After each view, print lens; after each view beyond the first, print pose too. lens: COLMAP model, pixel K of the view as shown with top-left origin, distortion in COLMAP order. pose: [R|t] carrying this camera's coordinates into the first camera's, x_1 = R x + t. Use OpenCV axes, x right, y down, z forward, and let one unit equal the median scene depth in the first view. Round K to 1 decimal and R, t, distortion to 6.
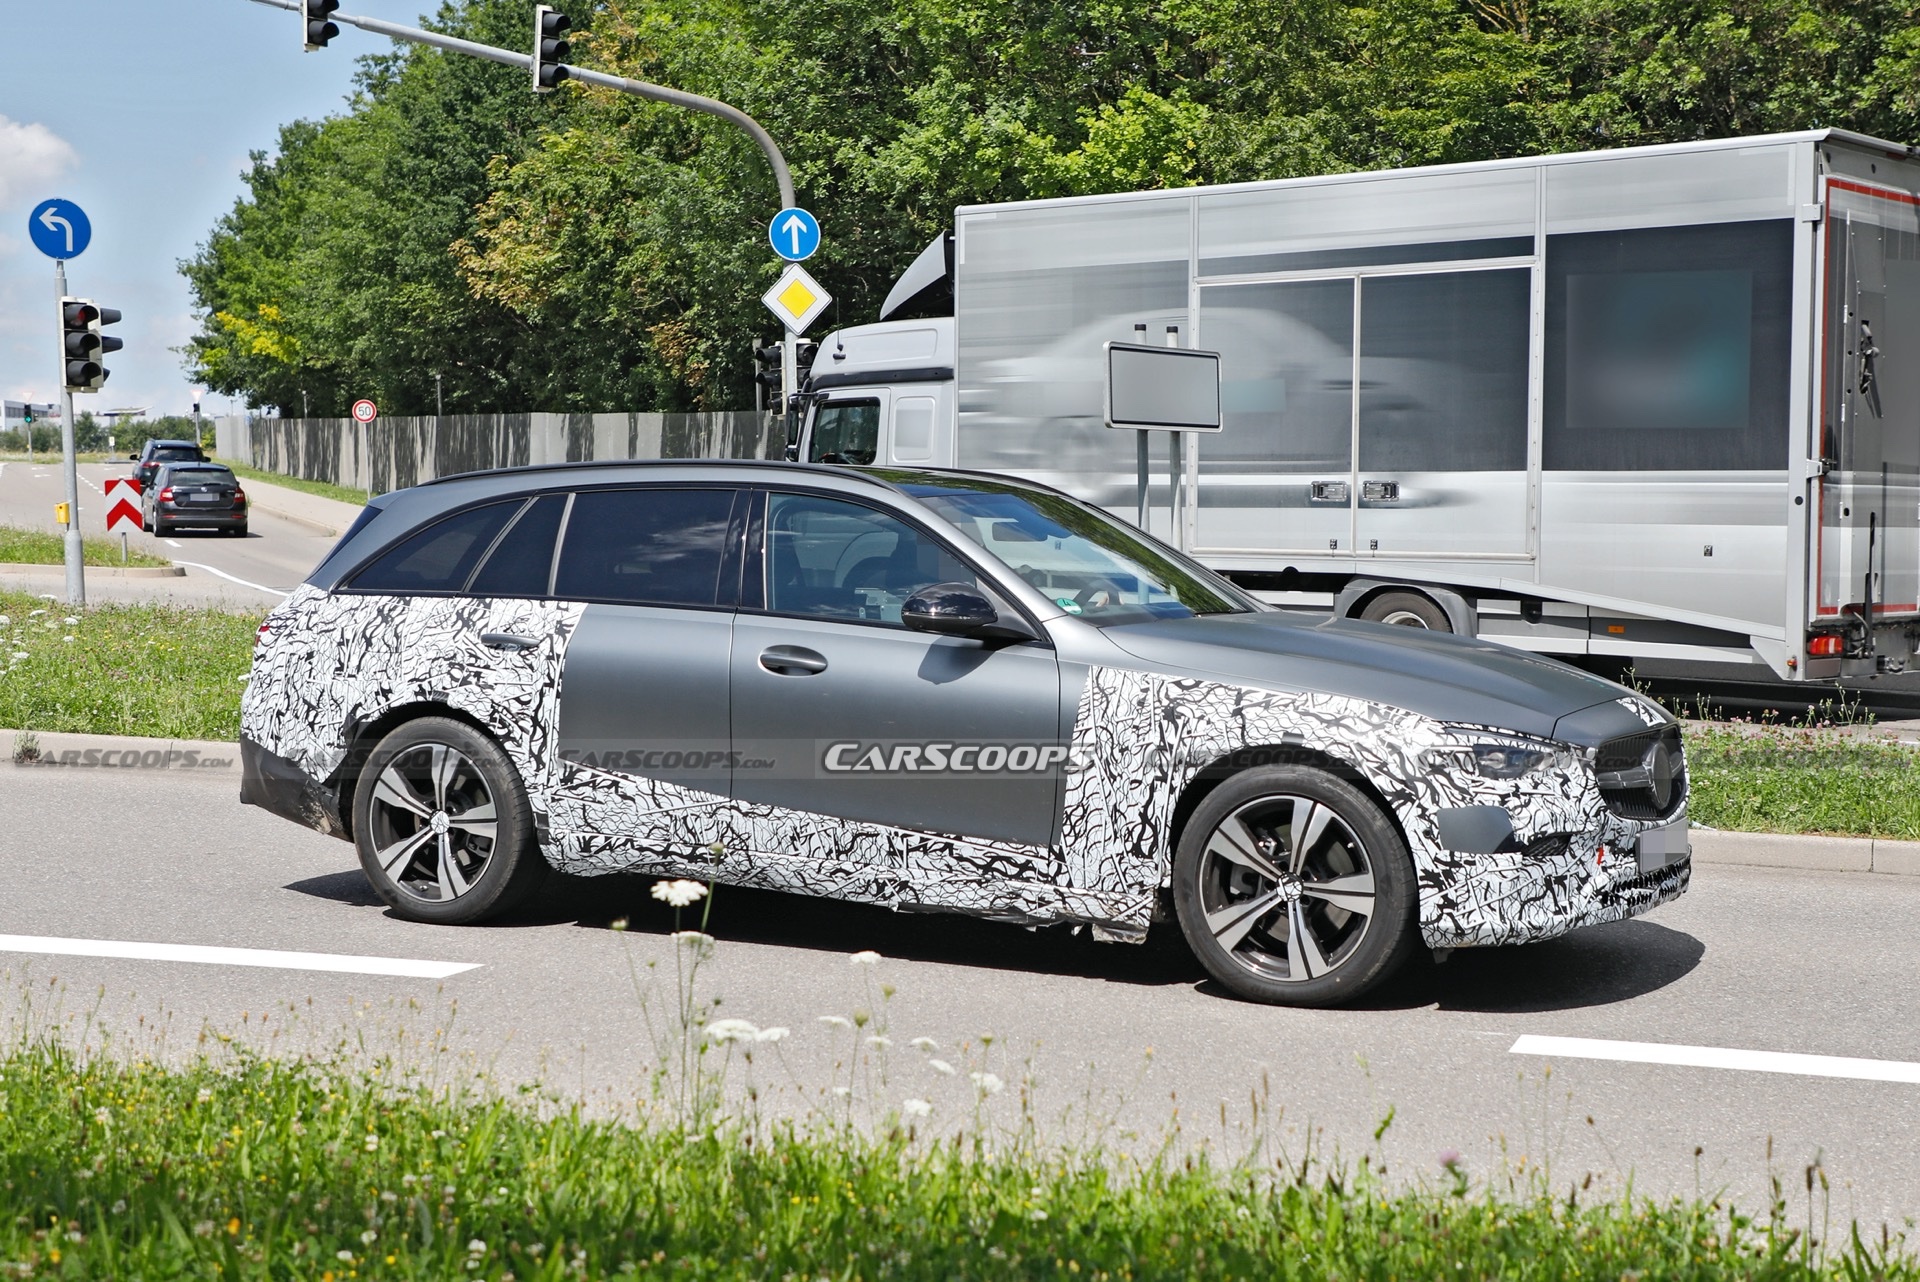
lens RADIAL K [[2477.0, 0, 1066.4], [0, 2477.0, 609.9], [0, 0, 1]] dist [0.050822, 0.000000]
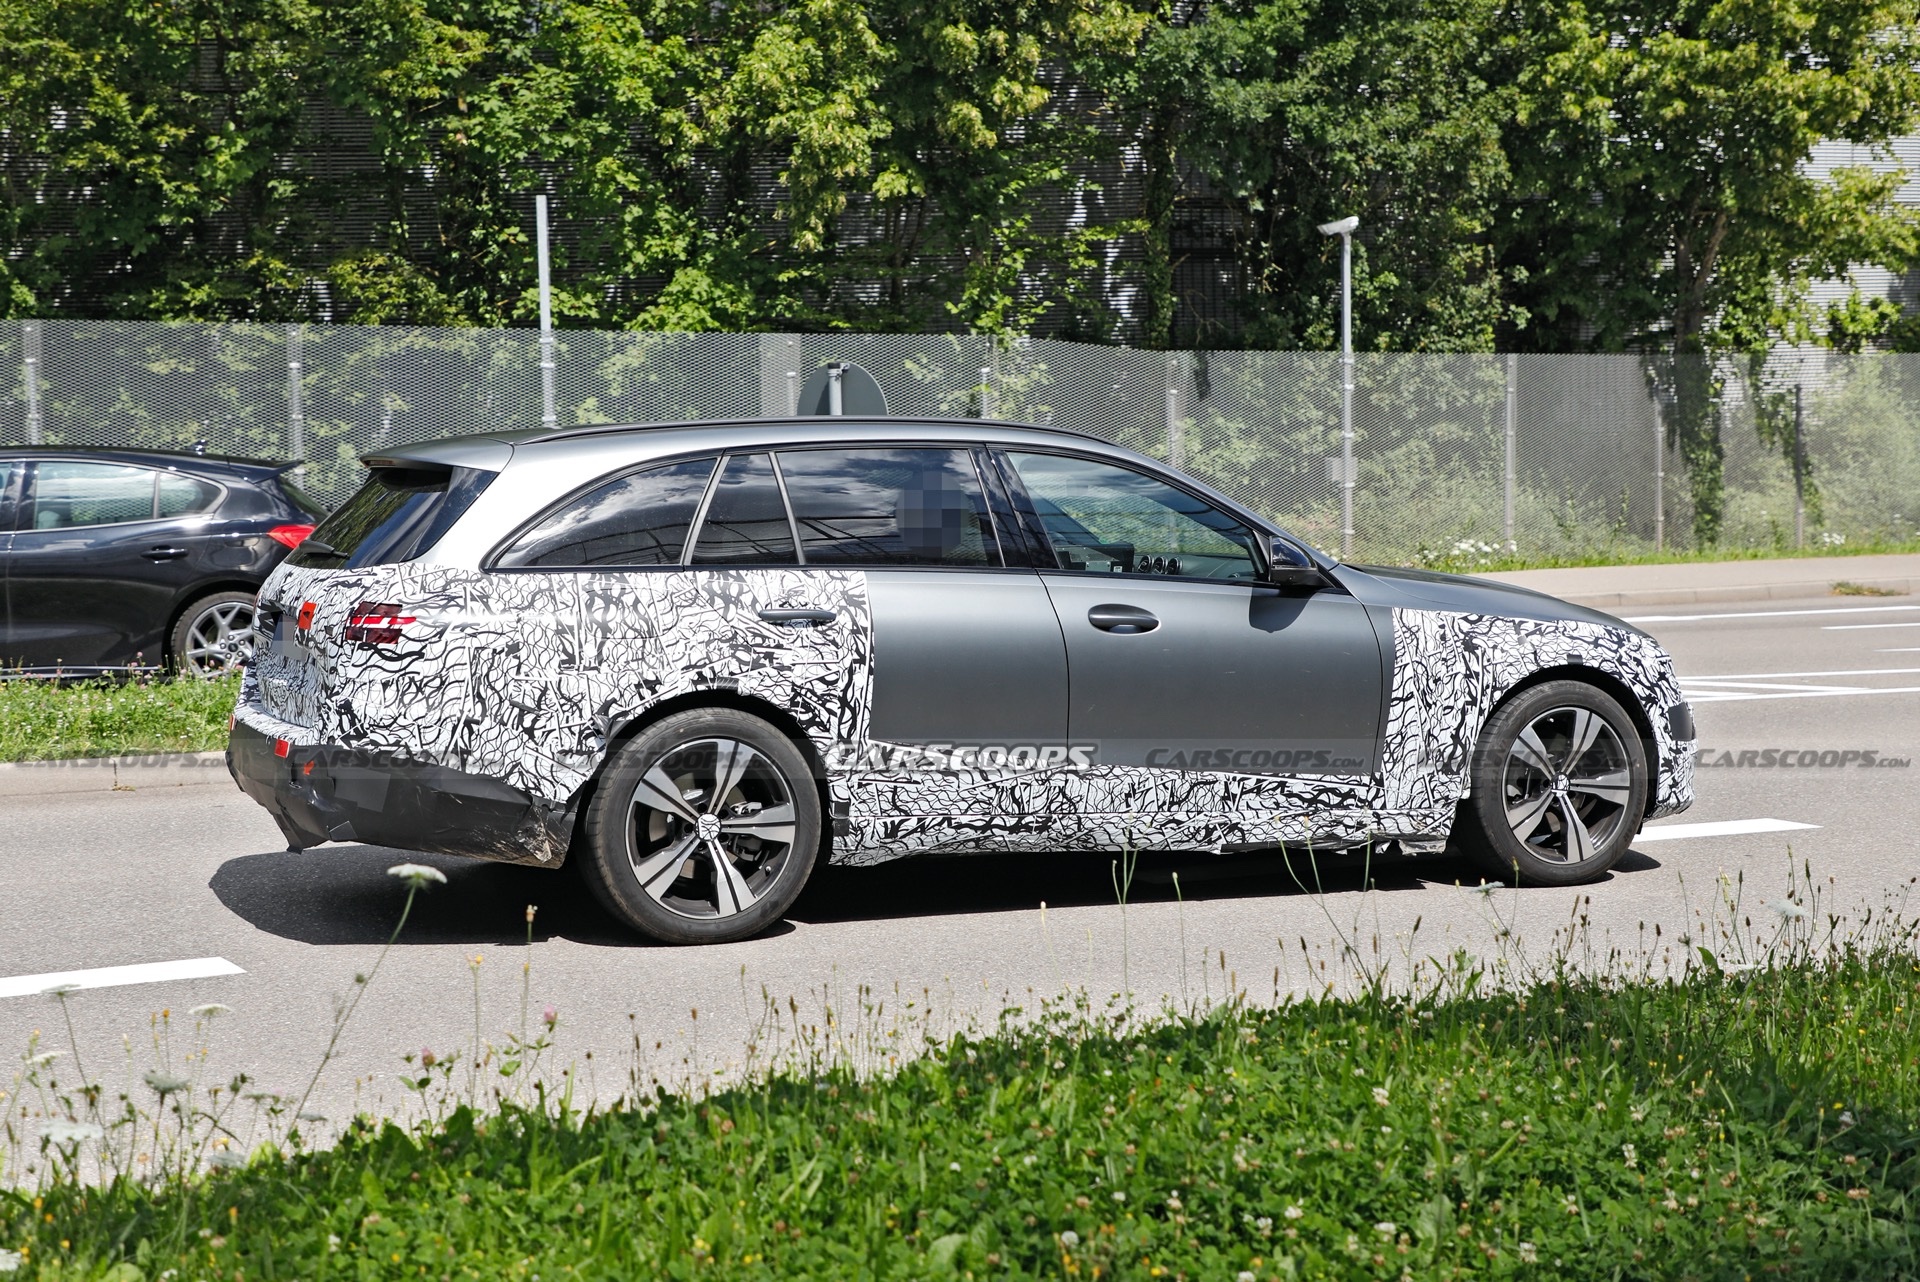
lens RADIAL K [[2531.5, 0, 880.0], [0, 2531.5, 527.9], [0, 0, 1]] dist [0.112112, 0.000000]
pose [[0.683141, -0.028706, 0.729722, -0.957424], [0.027709, 0.999526, 0.013379, -0.034008], [-0.729760, 0.011080, 0.683613, 0.379664]]
